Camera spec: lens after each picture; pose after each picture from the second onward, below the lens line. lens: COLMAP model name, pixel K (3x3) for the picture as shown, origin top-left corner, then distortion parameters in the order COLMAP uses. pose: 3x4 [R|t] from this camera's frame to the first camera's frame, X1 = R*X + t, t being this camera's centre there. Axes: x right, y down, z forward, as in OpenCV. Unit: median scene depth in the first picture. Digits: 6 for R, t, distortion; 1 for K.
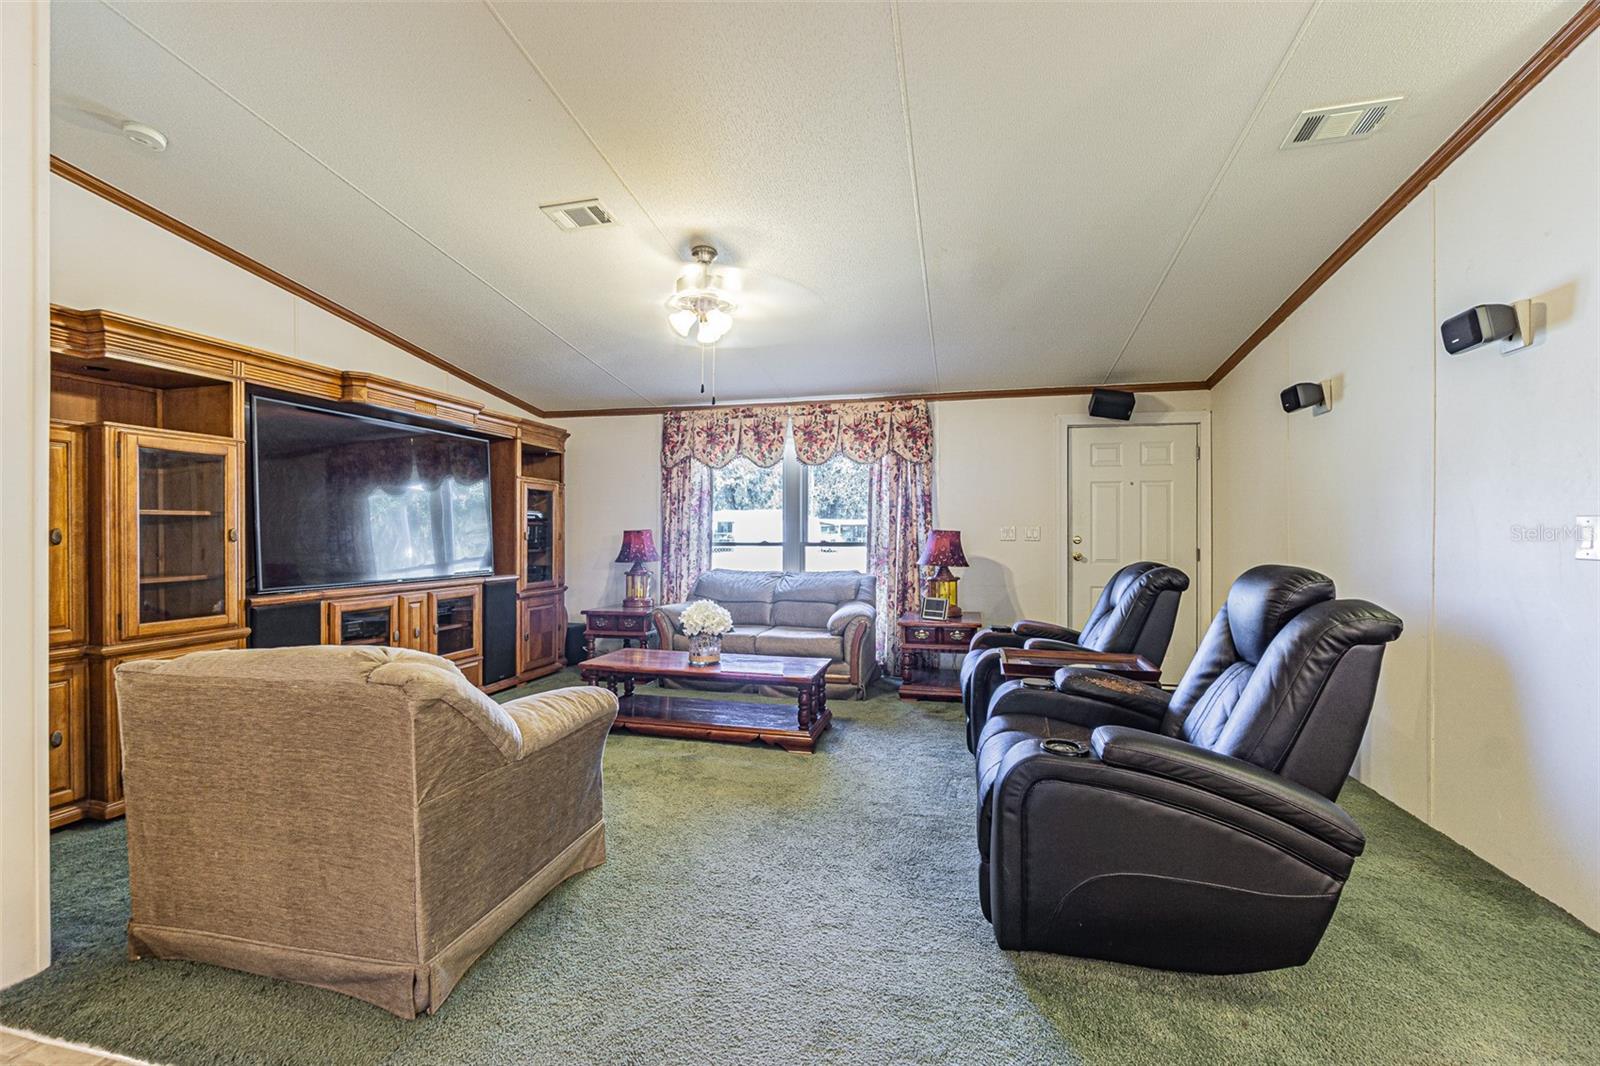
lens RADIAL K [[687.4, 0, 798.1], [0, 687.4, 535.6], [0, 0, 1]] dist [-0.005937, 0.001279]
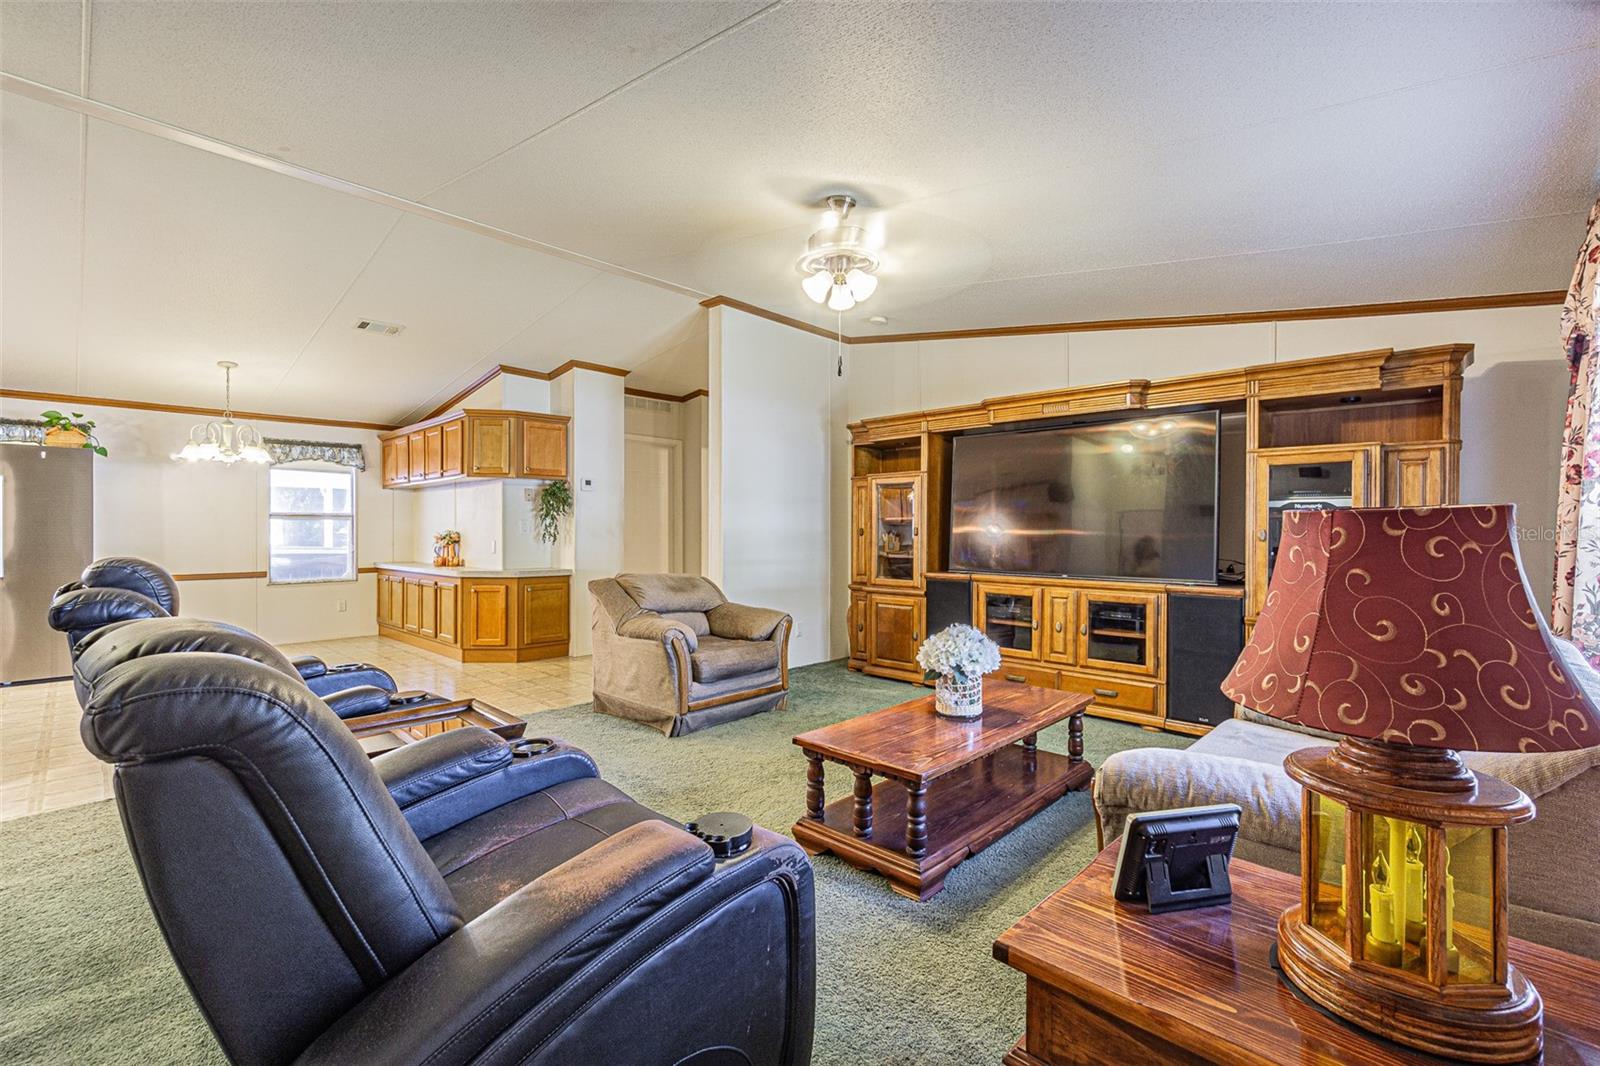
lens RADIAL K [[687.4, 0, 790.4], [0, 687.4, 532.1], [0, 0, 1]] dist [-0.005937, 0.001279]
pose [[-0.499543, -0.001878, -0.866287, 0.627361], [-0.007243, 0.999972, 0.002008, -0.000281], [0.866259, 0.007278, -0.499542, 1.360752]]
